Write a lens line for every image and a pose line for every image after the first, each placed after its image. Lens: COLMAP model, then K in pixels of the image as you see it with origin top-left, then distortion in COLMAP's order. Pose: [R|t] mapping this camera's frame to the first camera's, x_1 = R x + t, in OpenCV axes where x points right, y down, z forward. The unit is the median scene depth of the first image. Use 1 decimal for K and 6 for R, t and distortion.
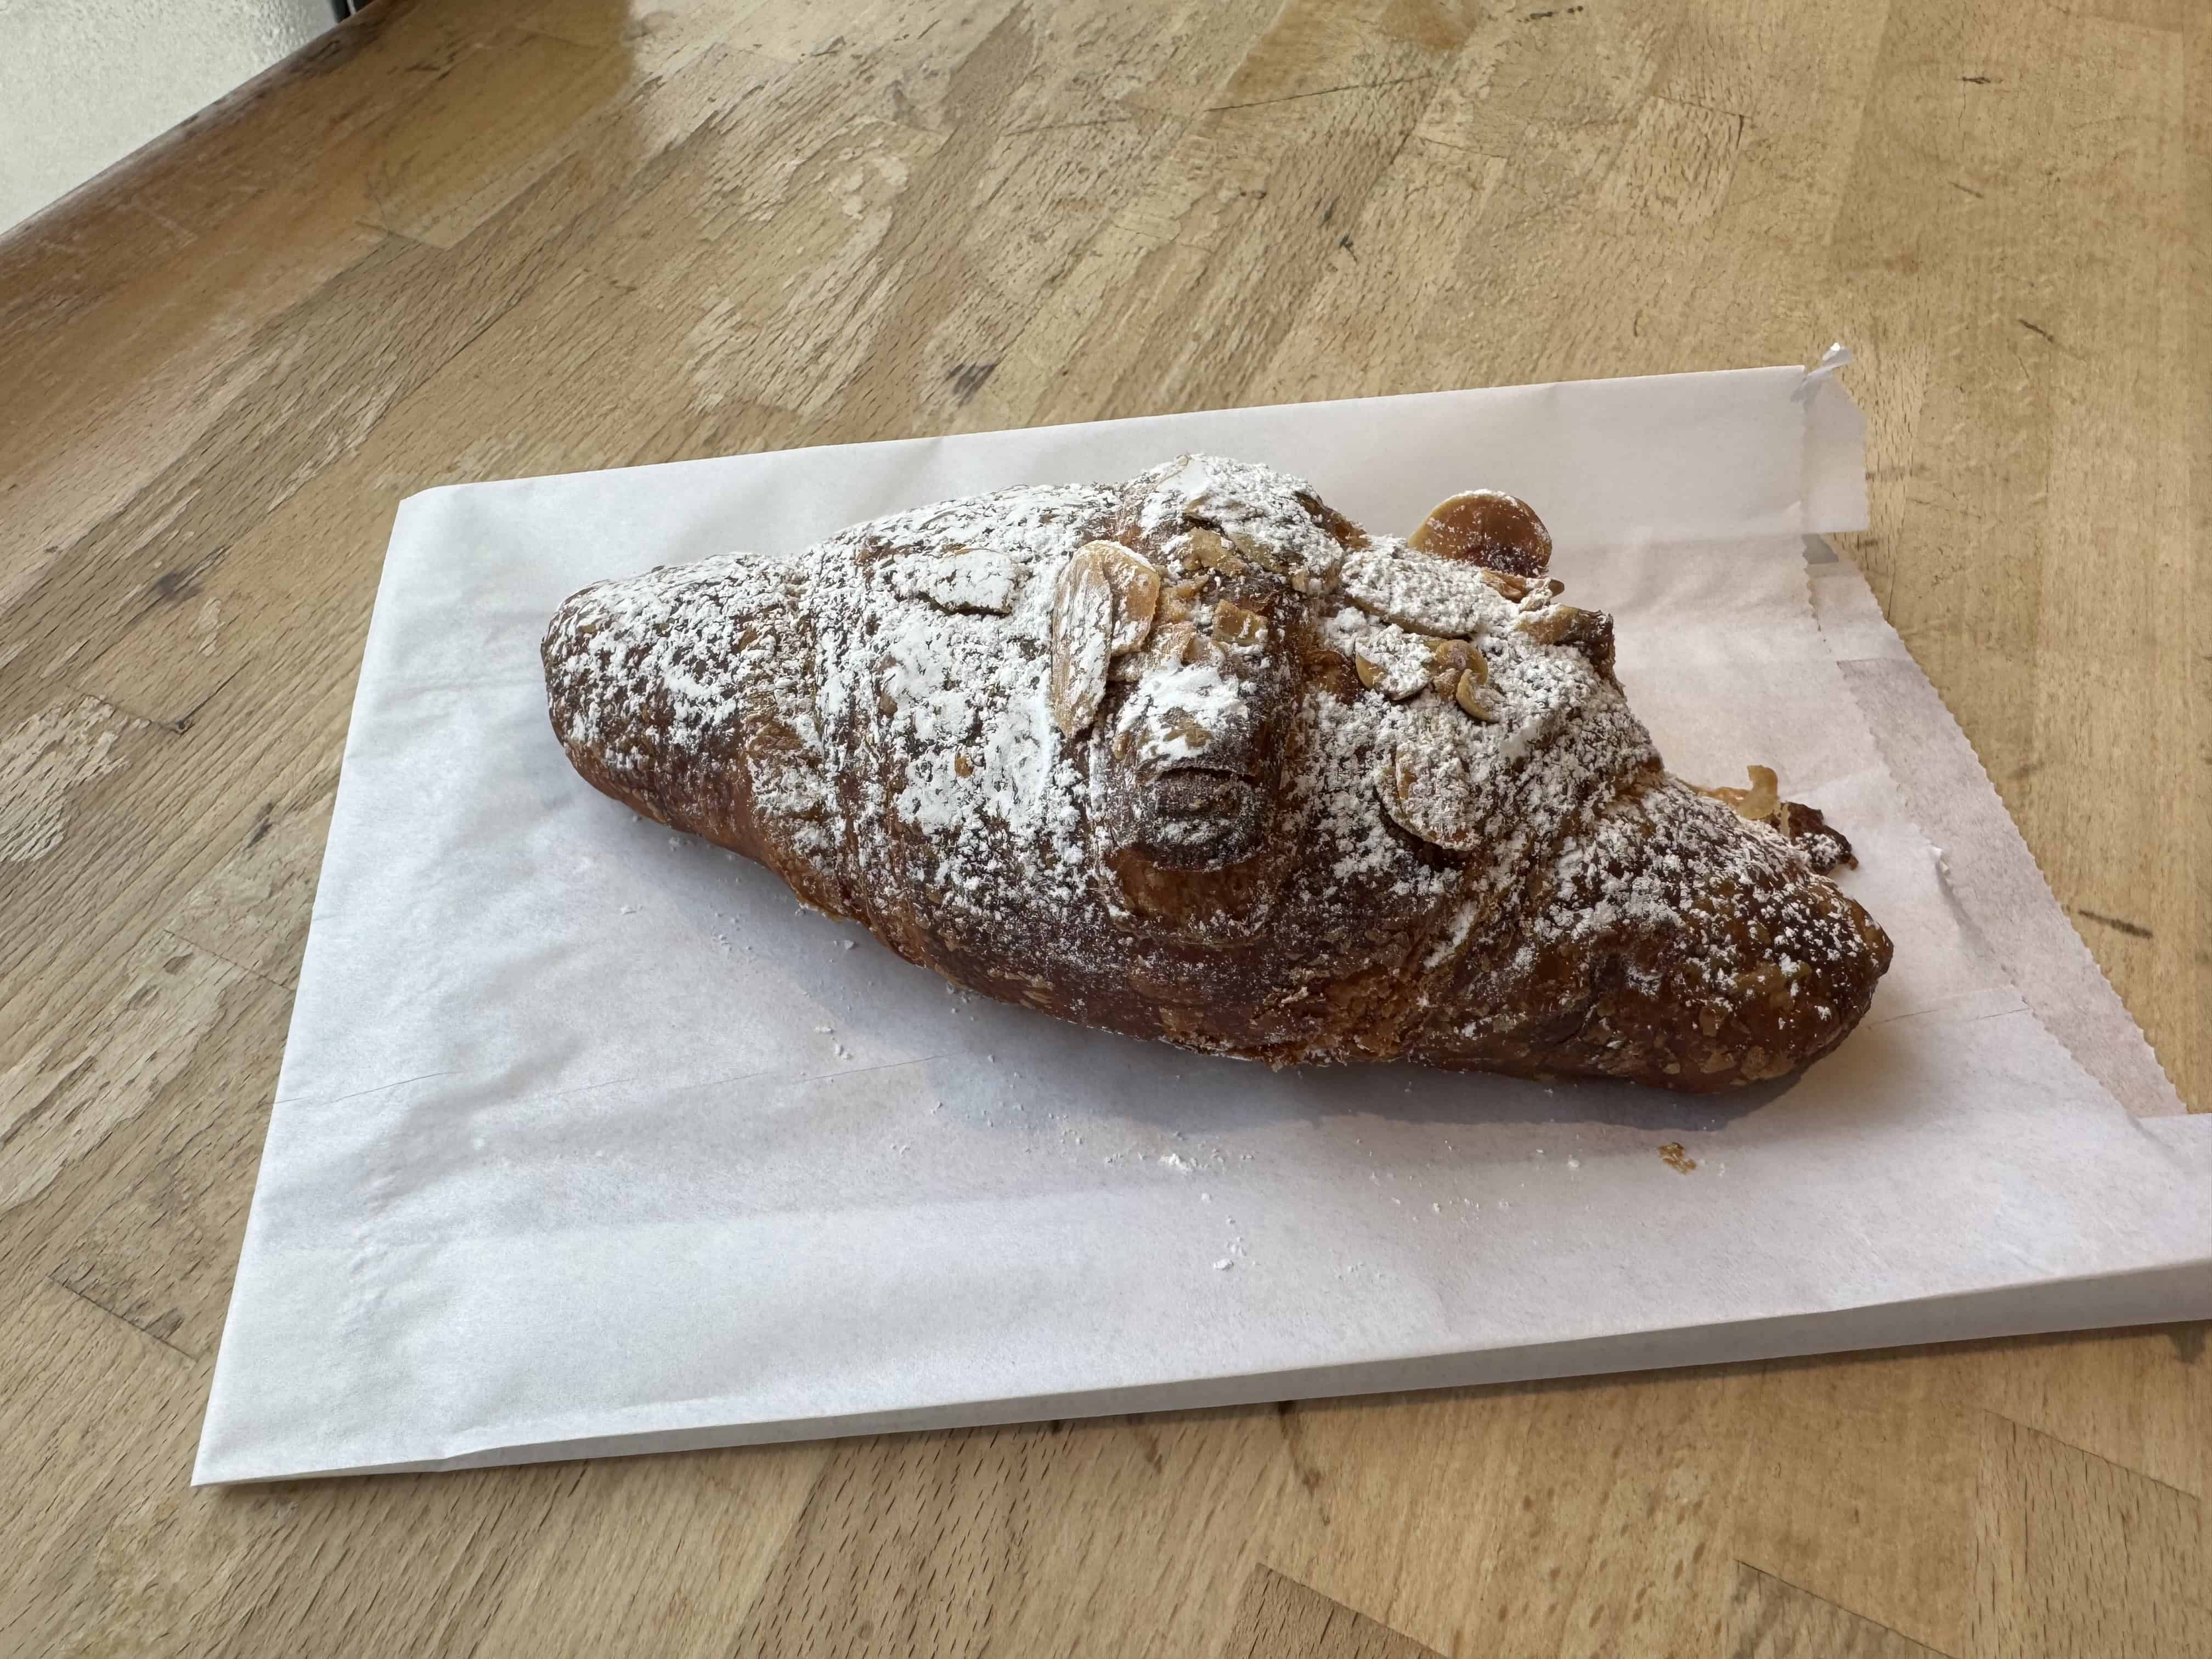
lens RADIAL K [[1564.5, 0, 983.0], [0, 1564.5, 831.2], [0, 0, 1]] dist [-0.002087, -0.002162]
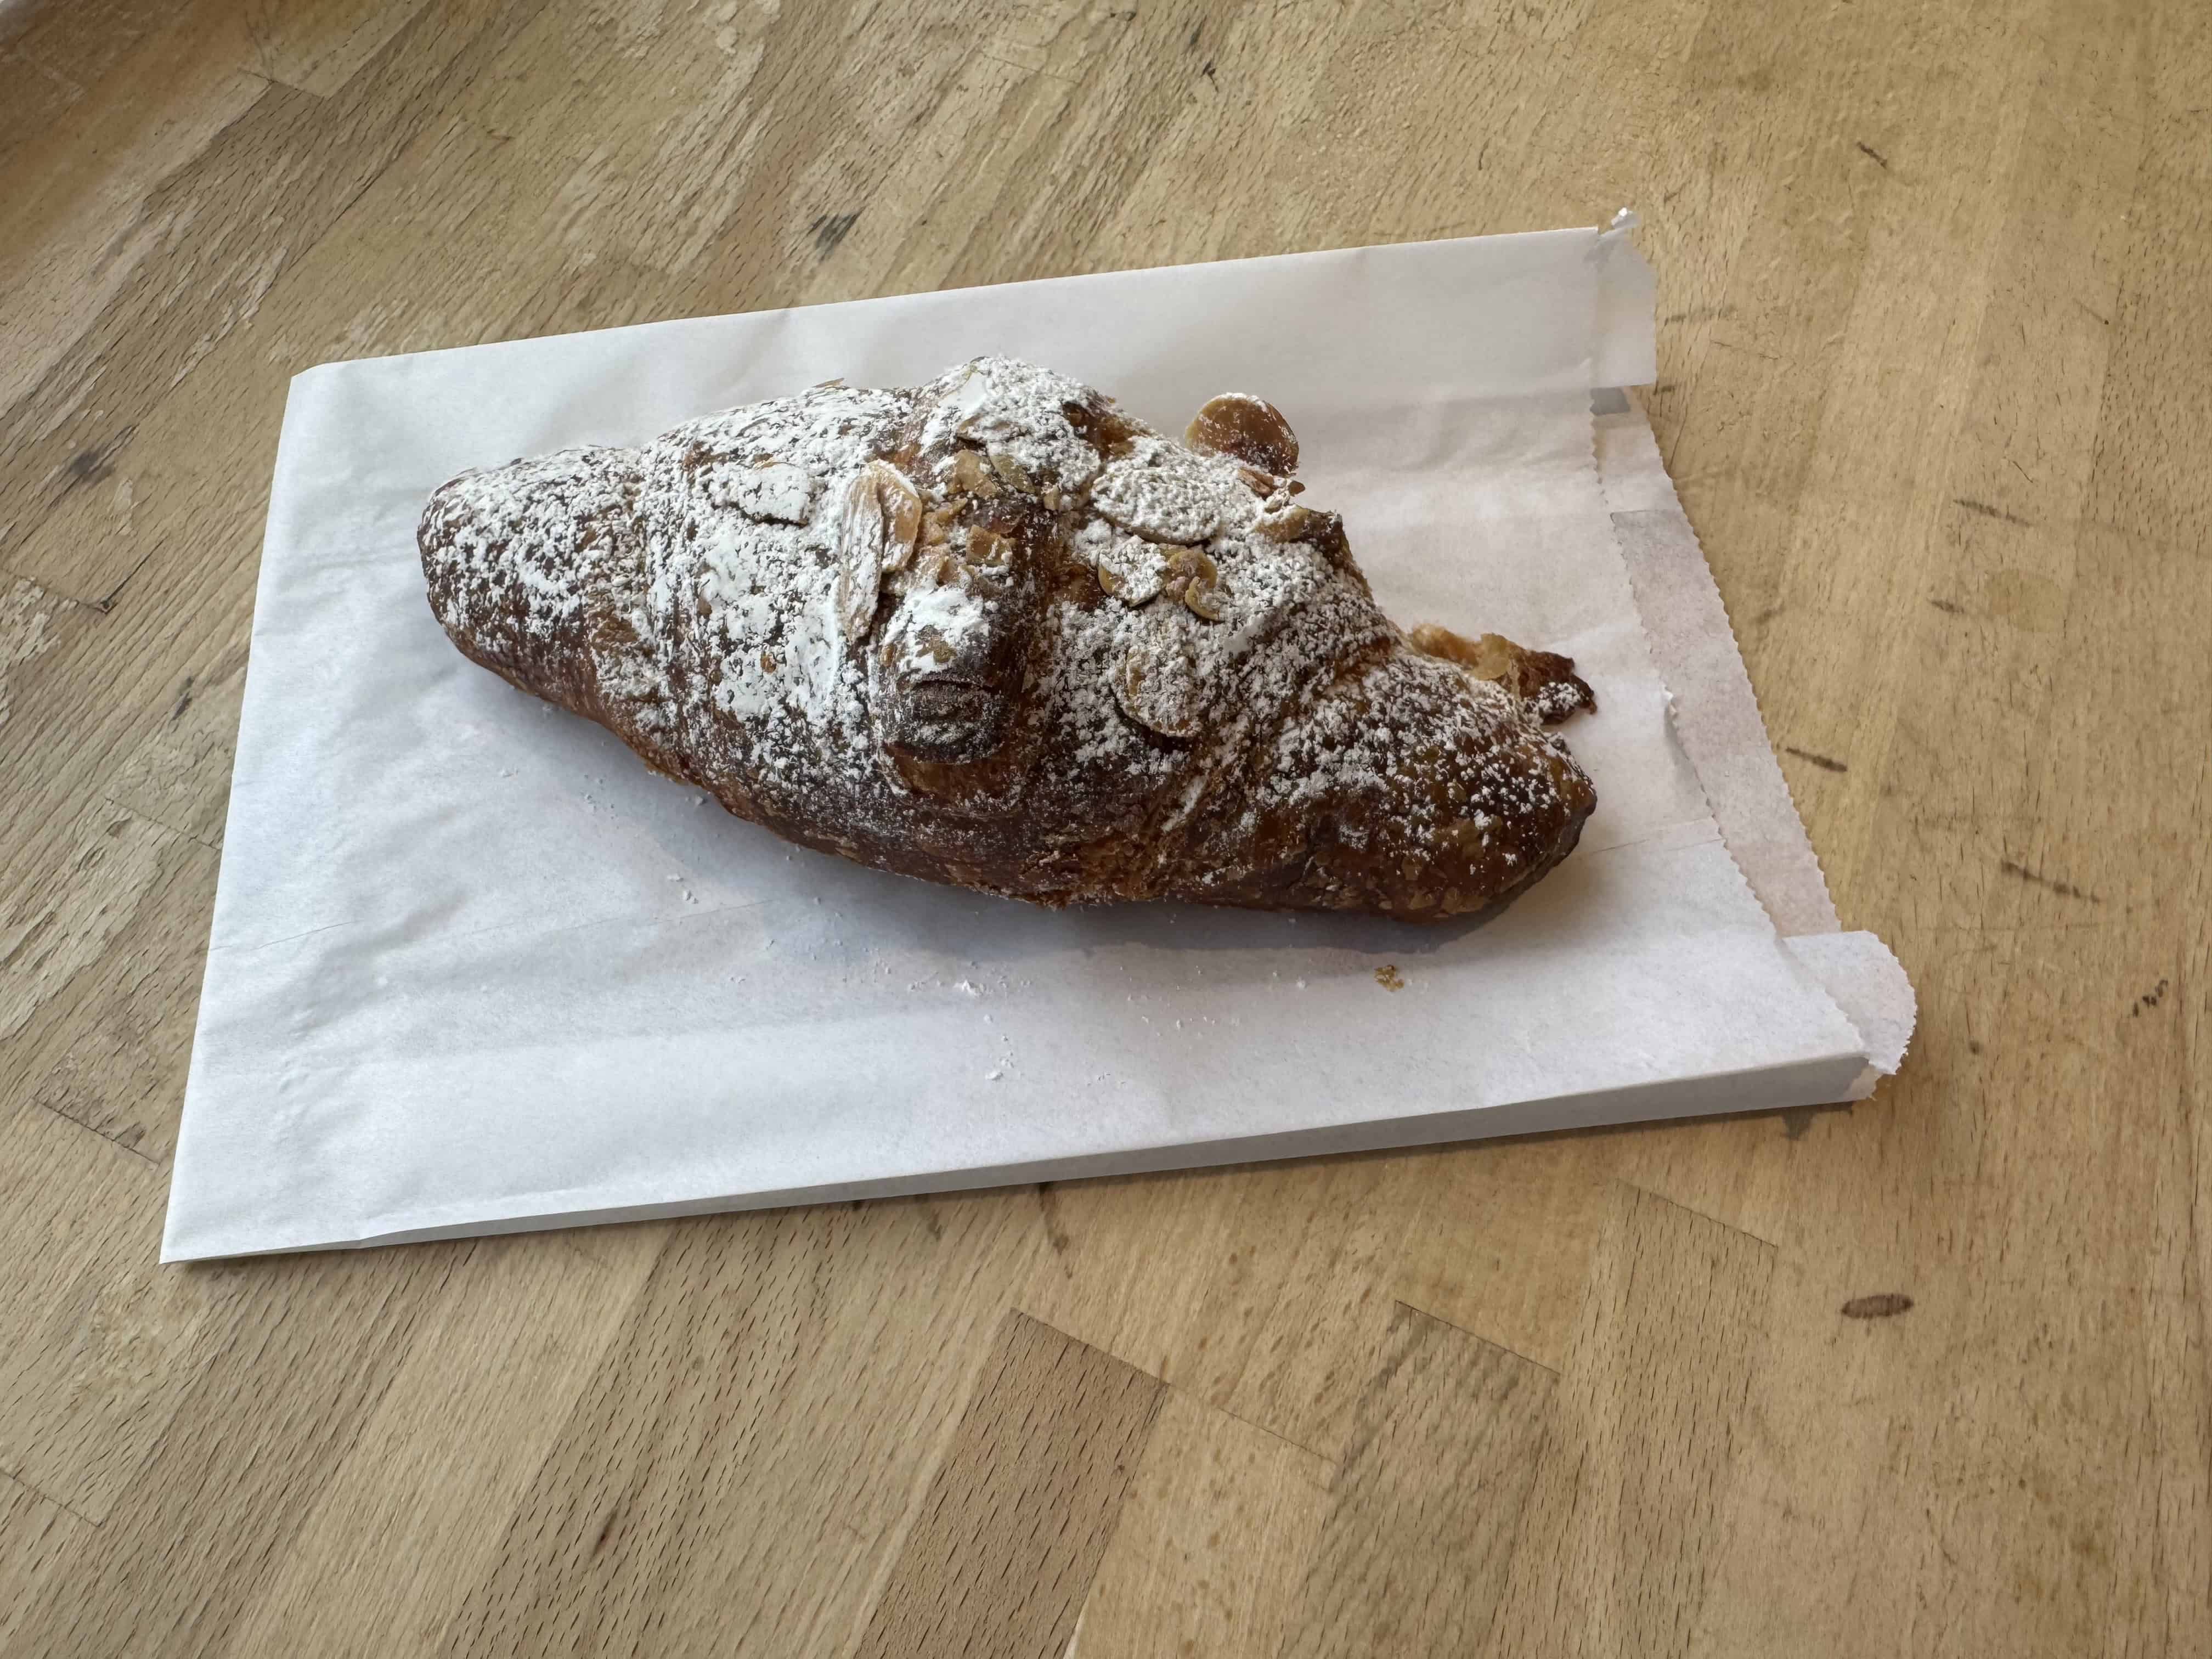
lens RADIAL K [[1562.8, 0, 993.5], [0, 1562.8, 828.9], [0, 0, 1]] dist [-0.002443, -0.002791]
pose [[0.999858, -0.016328, -0.004263, 0.154491], [0.016815, 0.985247, 0.170309, -0.112989], [0.001419, -0.170356, 0.985382, -0.155027]]
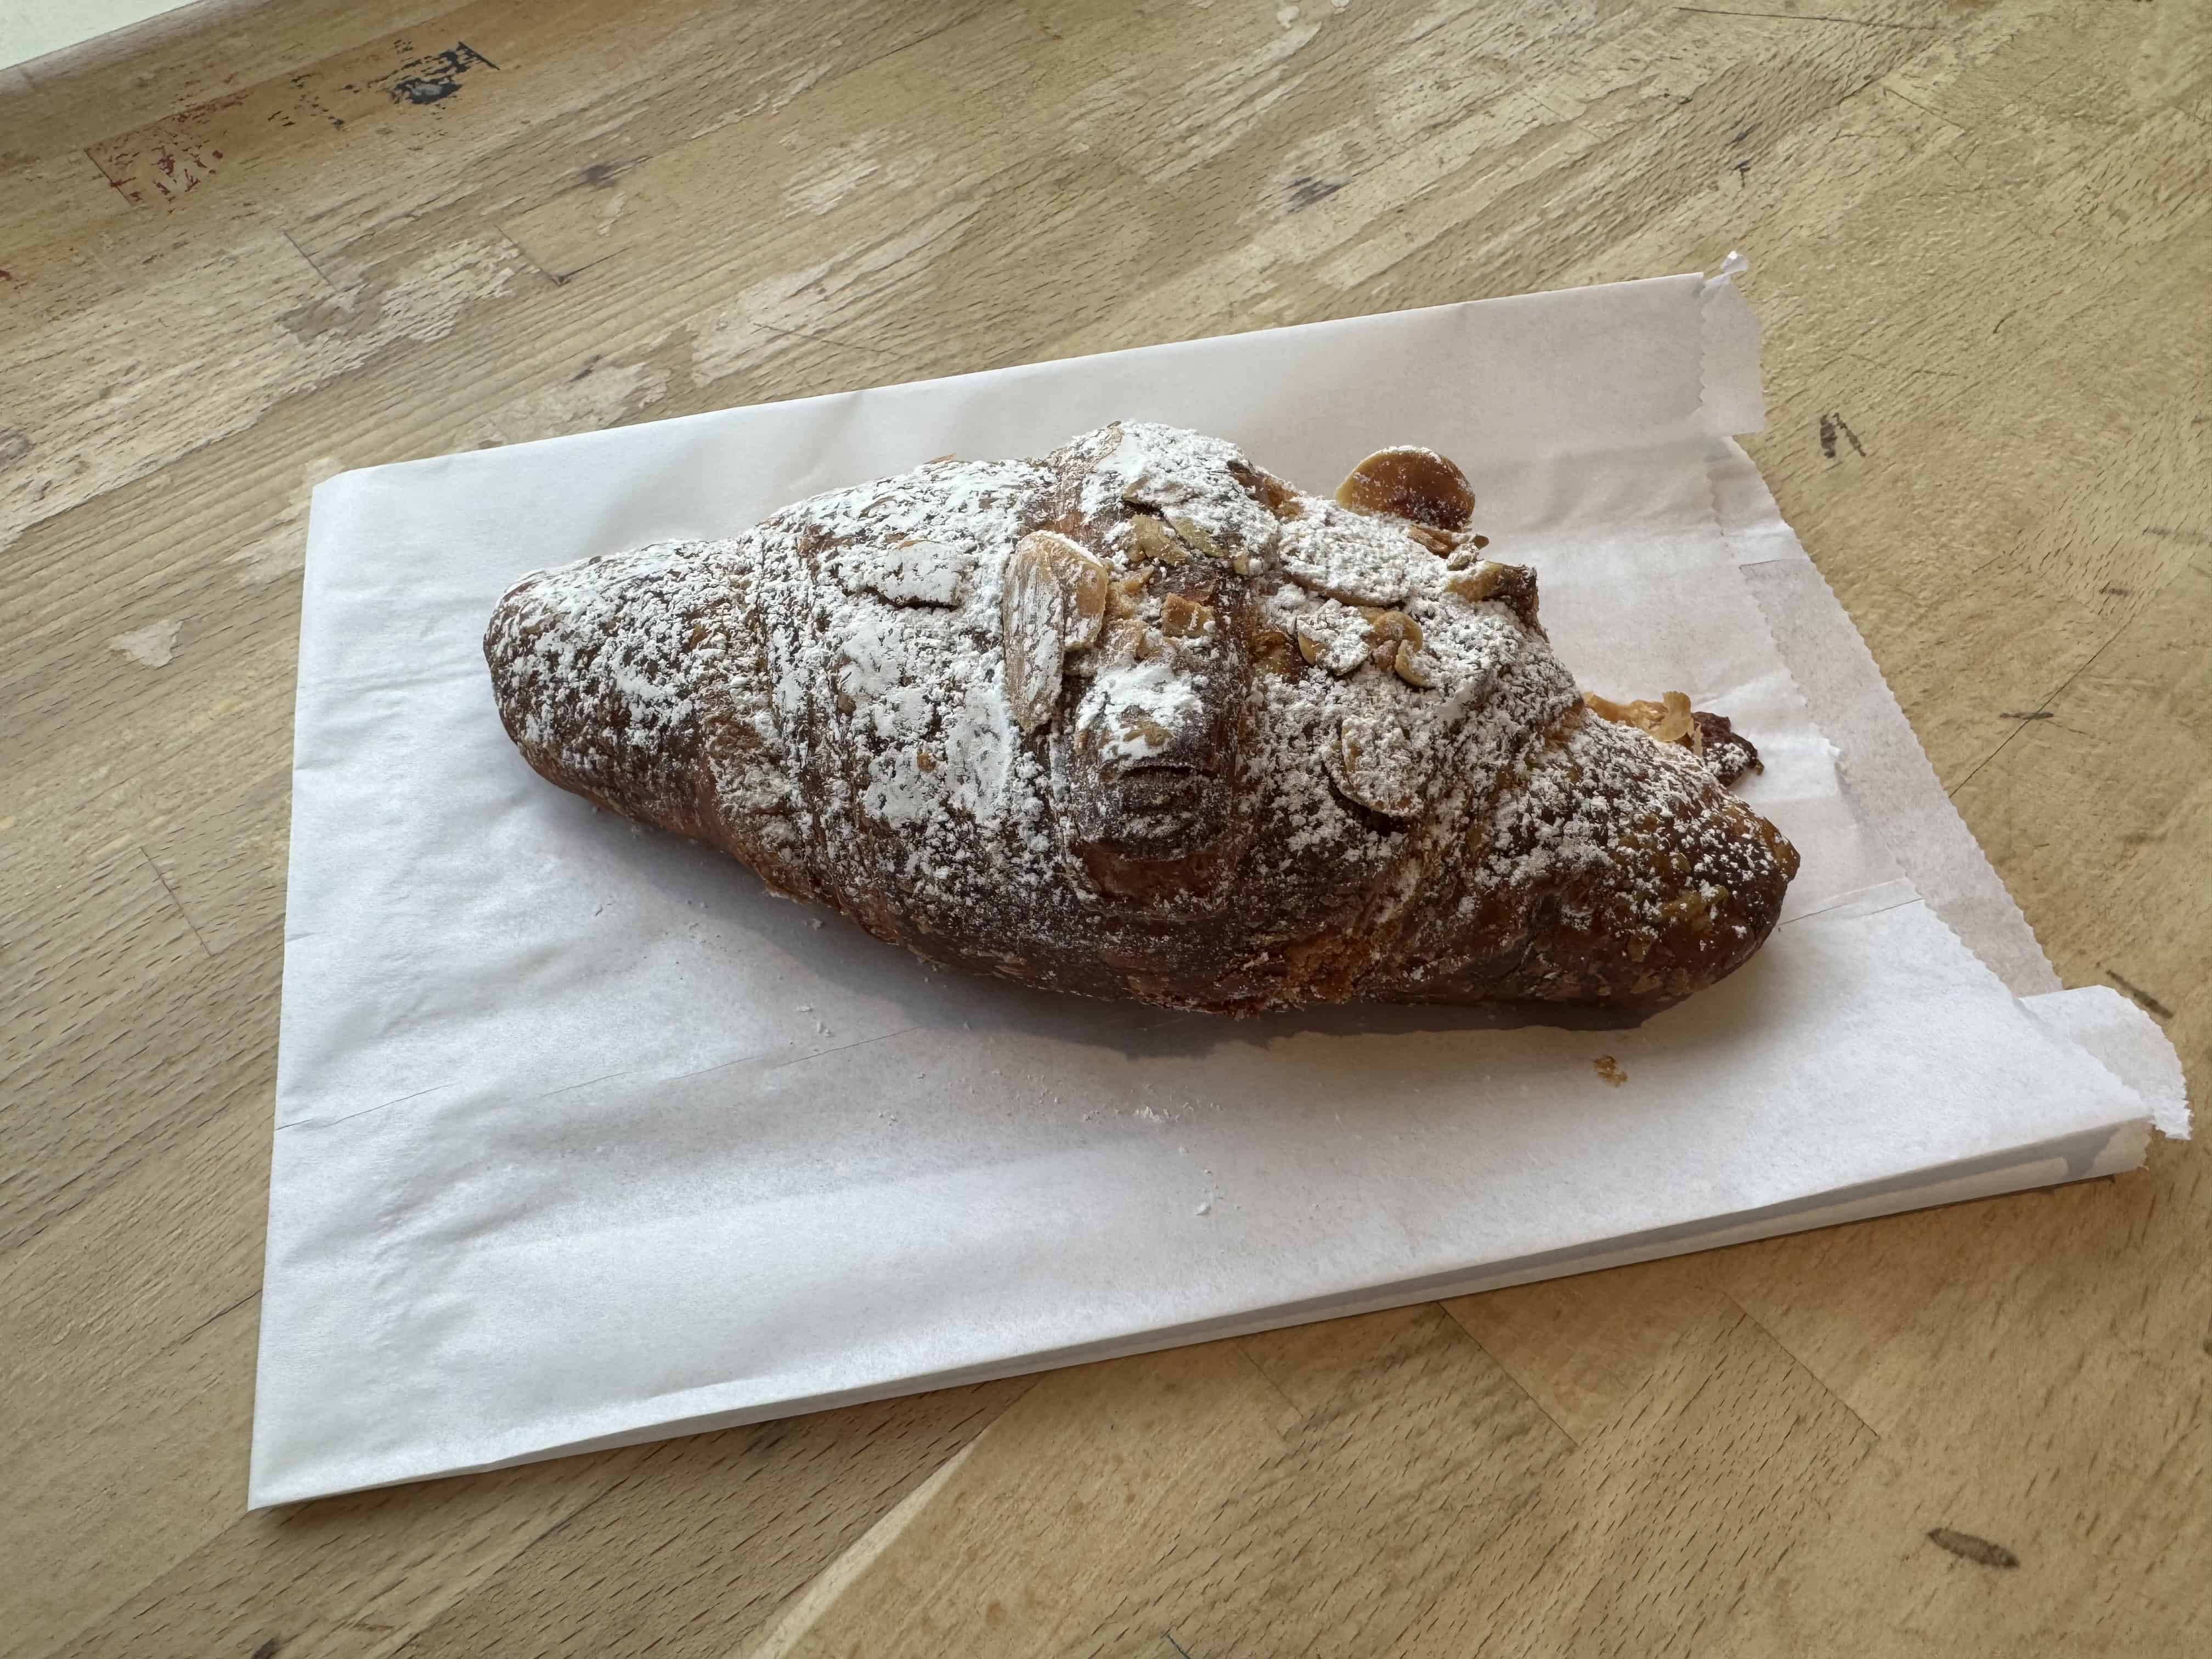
lens RADIAL K [[1564.5, 0, 983.0], [0, 1564.5, 831.2], [0, 0, 1]] dist [-0.002087, -0.002162]
pose [[0.995796, -0.072975, 0.055359, -0.034862], [0.067156, 0.992663, 0.100550, -0.095443], [-0.062290, -0.096410, 0.993391, -0.028059]]
